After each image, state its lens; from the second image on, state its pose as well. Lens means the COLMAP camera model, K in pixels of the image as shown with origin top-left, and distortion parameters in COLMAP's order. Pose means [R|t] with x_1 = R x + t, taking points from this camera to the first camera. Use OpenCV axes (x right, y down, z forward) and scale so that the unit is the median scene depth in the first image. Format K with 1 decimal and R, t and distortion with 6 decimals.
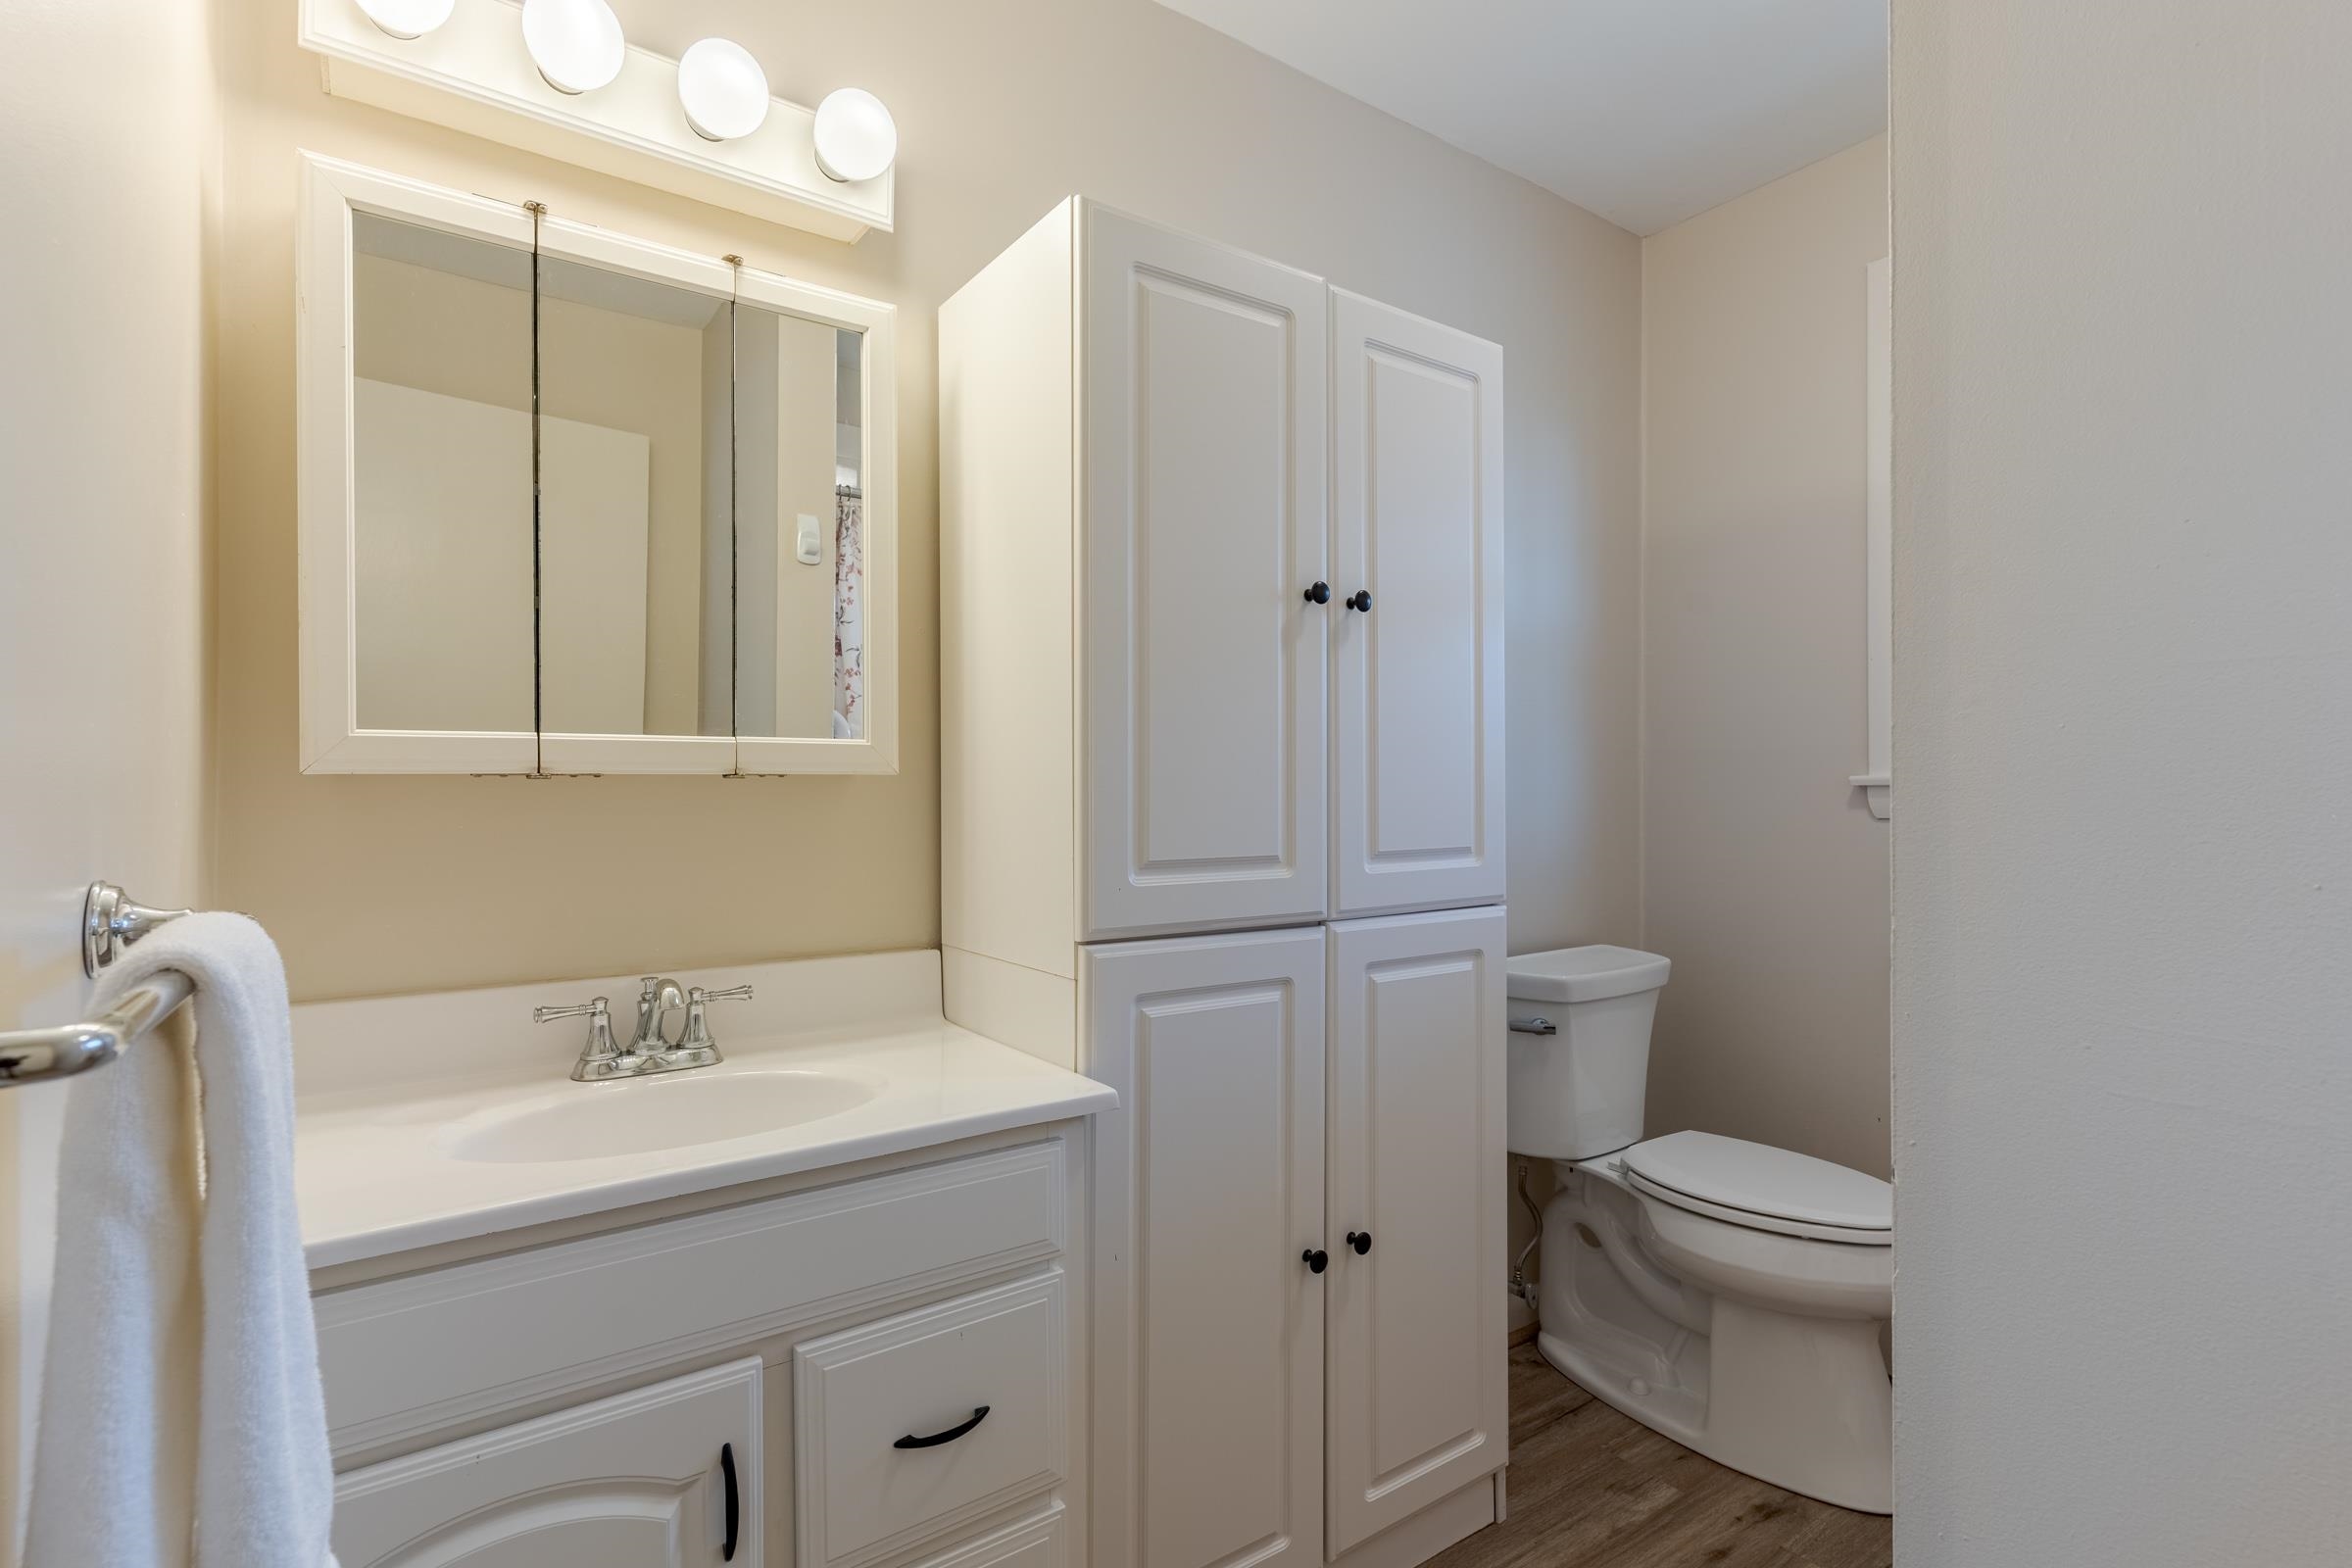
lens RADIAL K [[1121.9, 0, 1179.2], [0, 1121.9, 784.0], [0, 0, 1]] dist [0.002307, -0.003238]
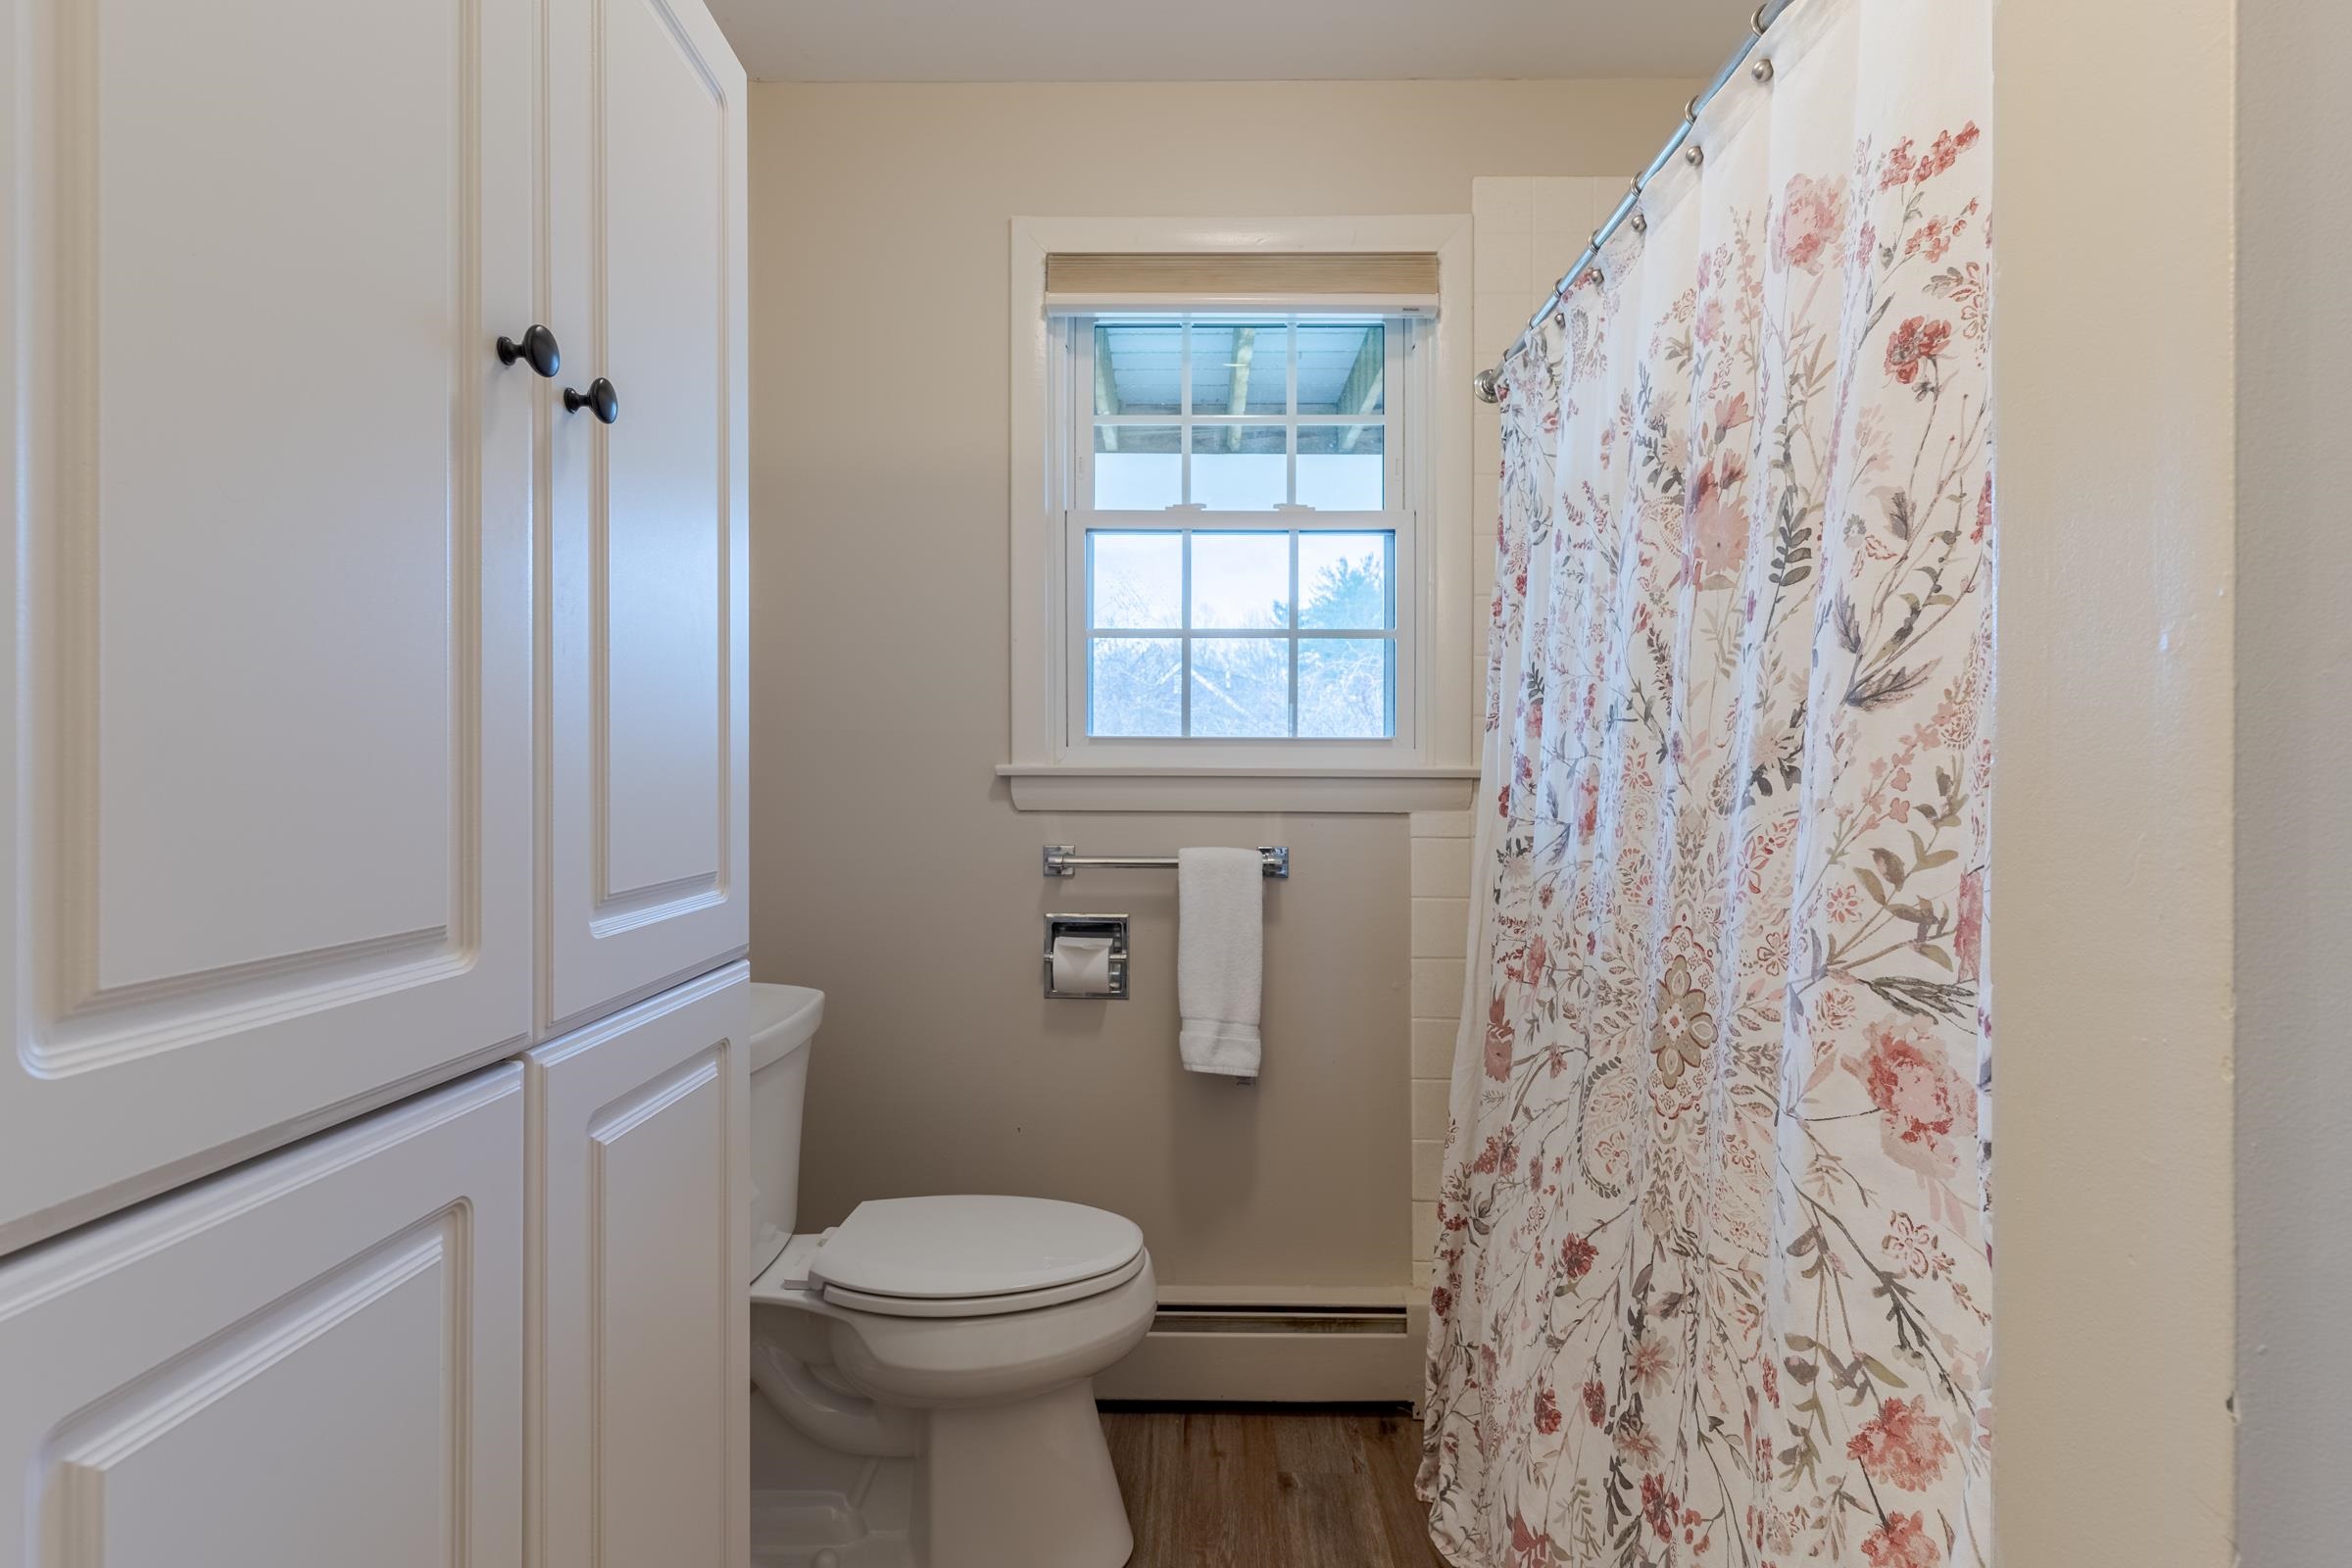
lens RADIAL K [[1121.9, 0, 1170.4], [0, 1121.9, 780.2], [0, 0, 1]] dist [0.002307, -0.003238]
pose [[0.590657, -0.001705, 0.806921, -0.090399], [0.002584, 0.999997, 0.000221, 0.007706], [-0.806918, 0.001955, 0.590660, 0.484112]]
